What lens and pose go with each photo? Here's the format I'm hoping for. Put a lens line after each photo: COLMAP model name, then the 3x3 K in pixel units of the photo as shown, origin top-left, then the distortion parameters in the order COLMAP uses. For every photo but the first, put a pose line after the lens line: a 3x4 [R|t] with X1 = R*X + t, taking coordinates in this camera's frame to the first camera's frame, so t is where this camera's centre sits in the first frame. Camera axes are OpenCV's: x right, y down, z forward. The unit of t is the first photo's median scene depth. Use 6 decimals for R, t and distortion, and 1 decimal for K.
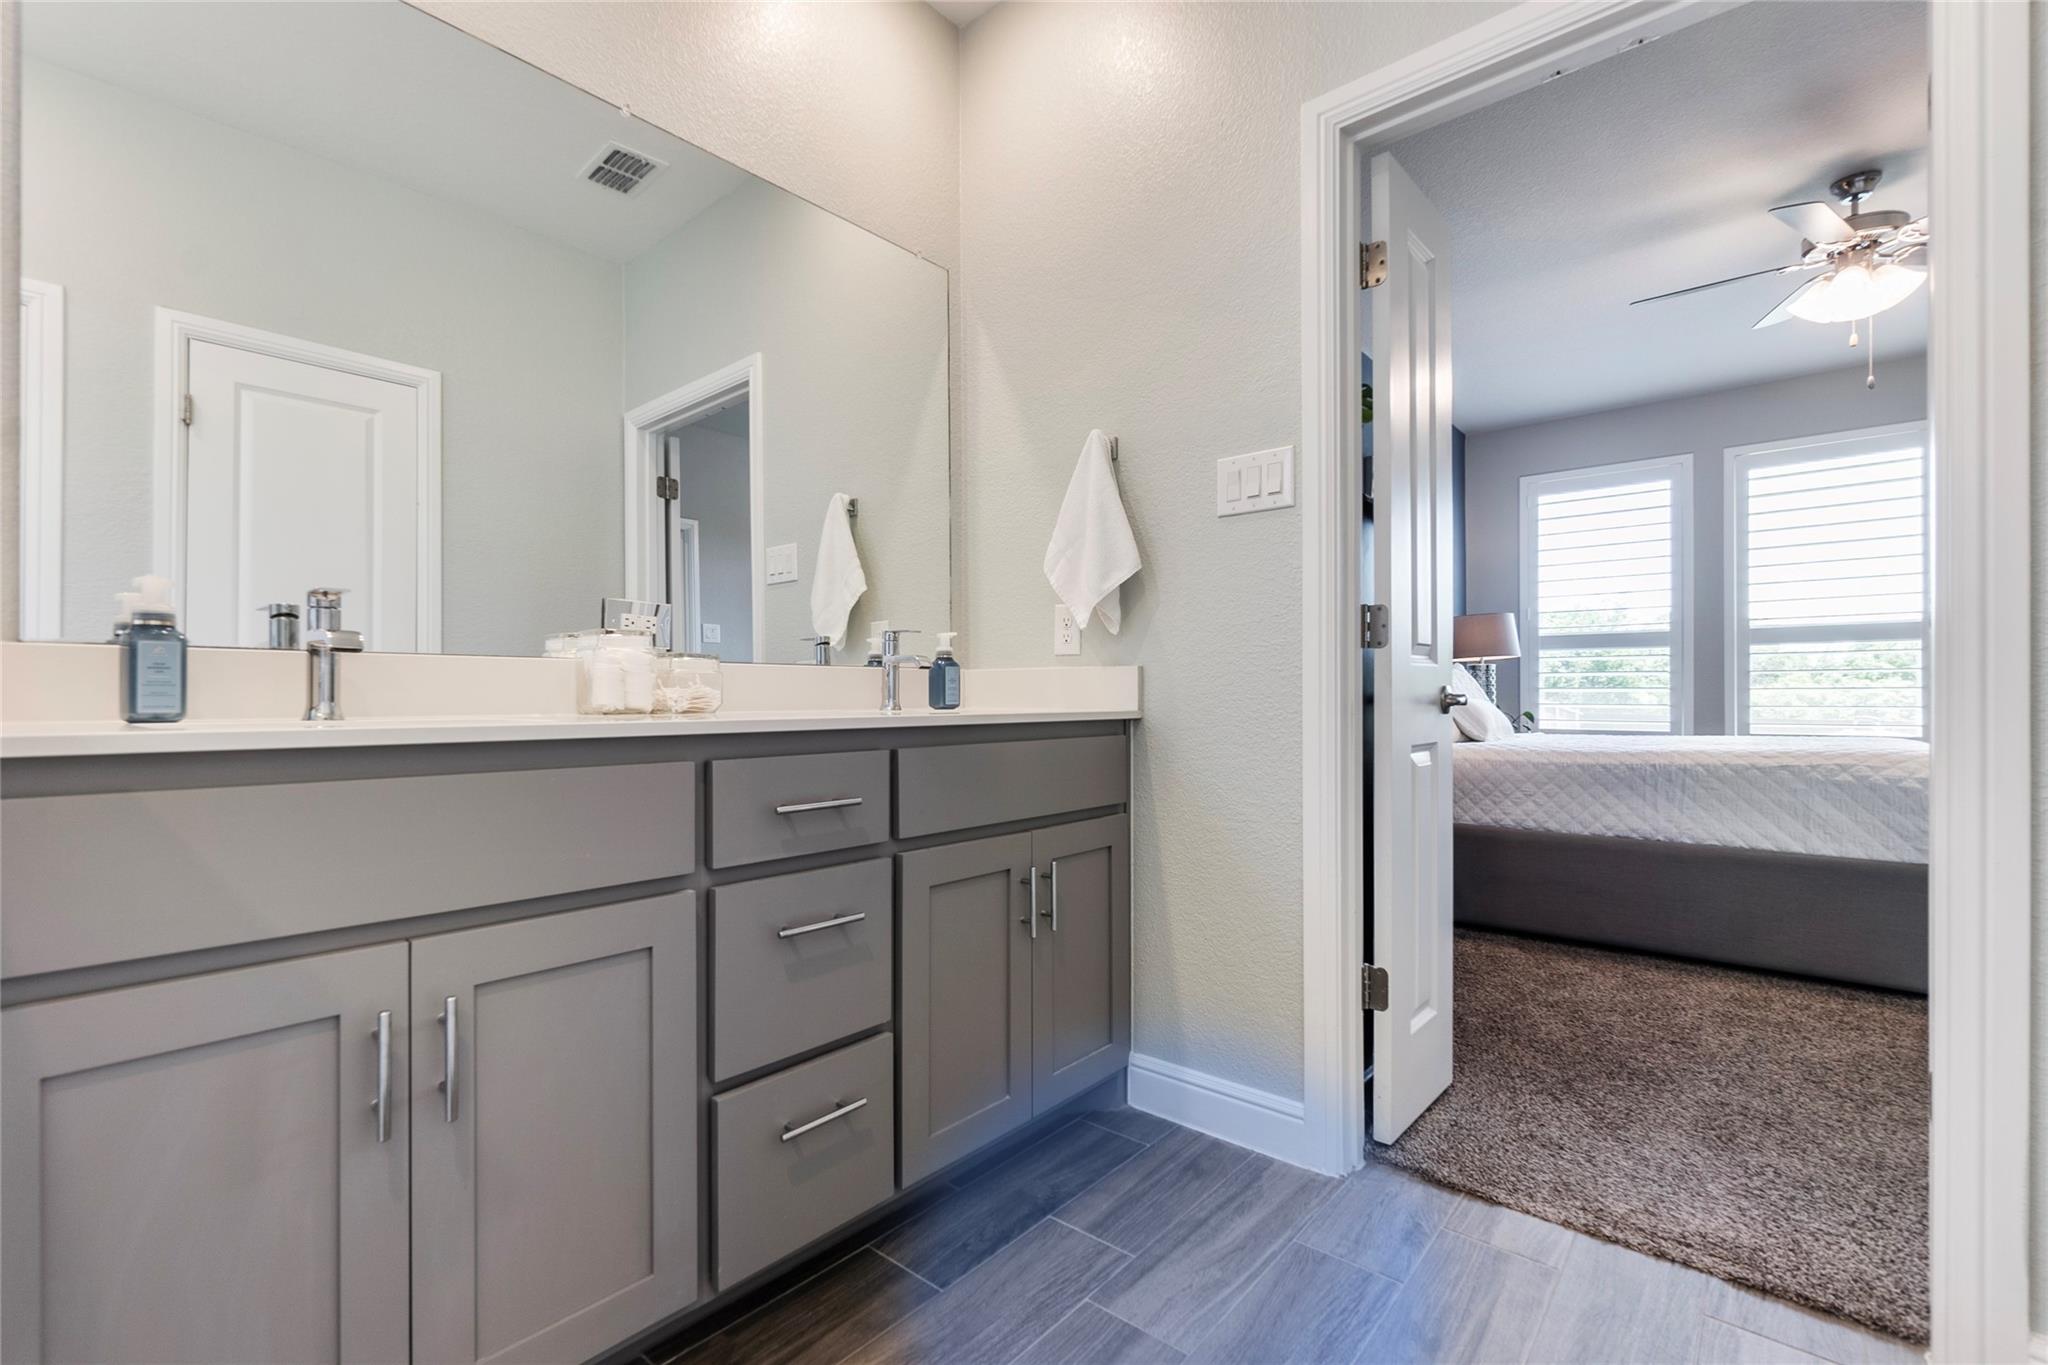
lens RADIAL K [[898.5, 0, 1008.4], [0, 898.5, 692.2], [0, 0, 1]] dist [0.000963, -0.000110]
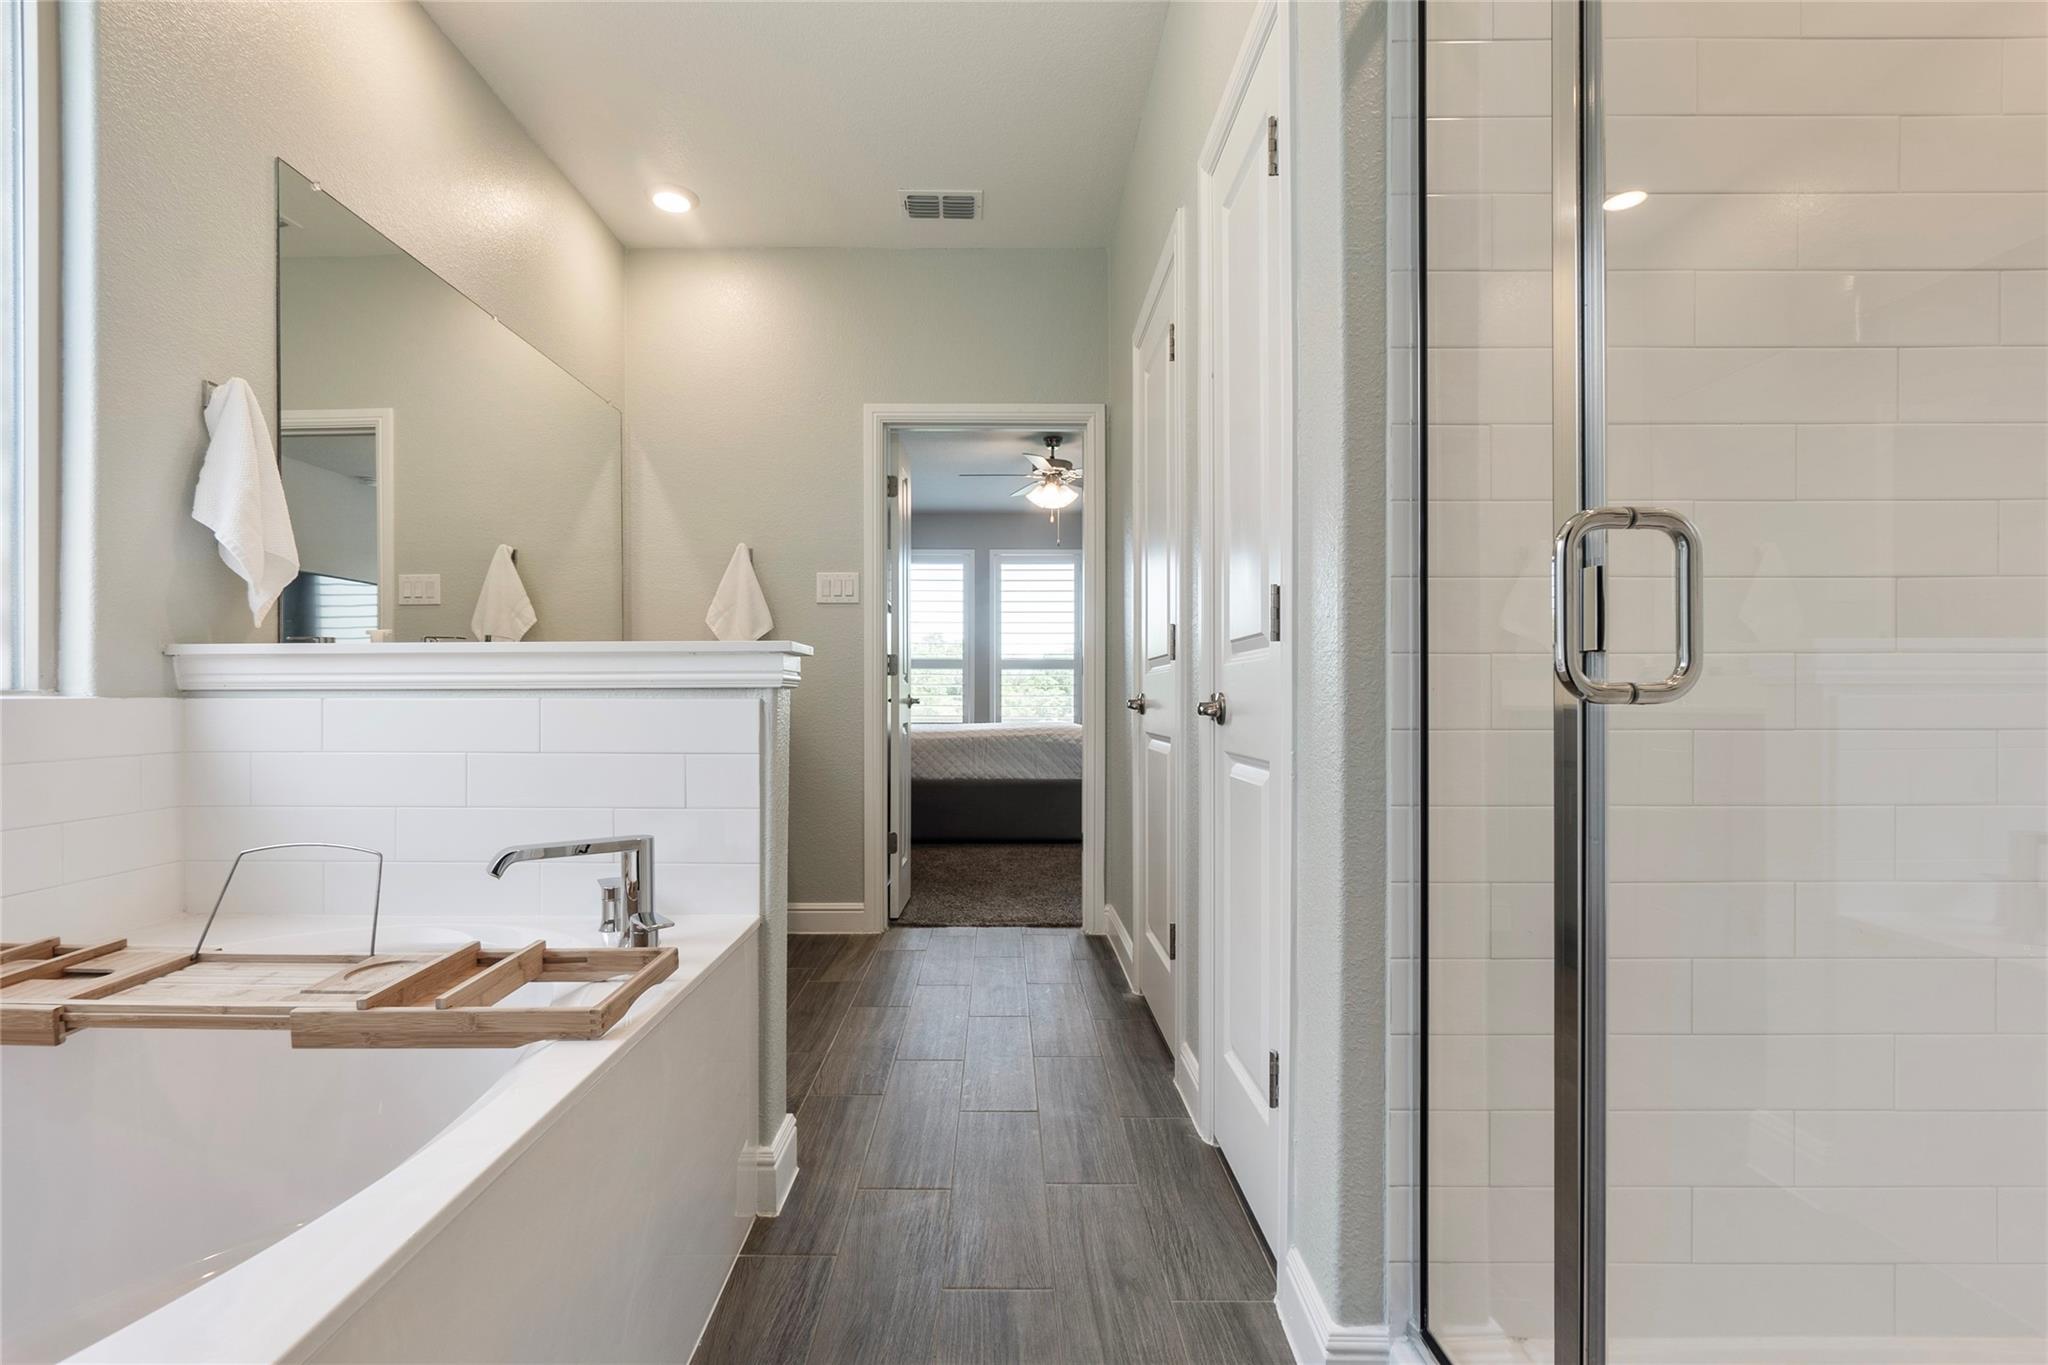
lens RADIAL K [[898.5, 0, 1016.8], [0, 898.5, 688.7], [0, 0, 1]] dist [0.000963, -0.000110]
pose [[0.741017, 0.009755, 0.671416, -0.506014], [-0.003843, 0.999940, -0.010287, -0.000141], [-0.671476, 0.005043, 0.741009, -0.470853]]
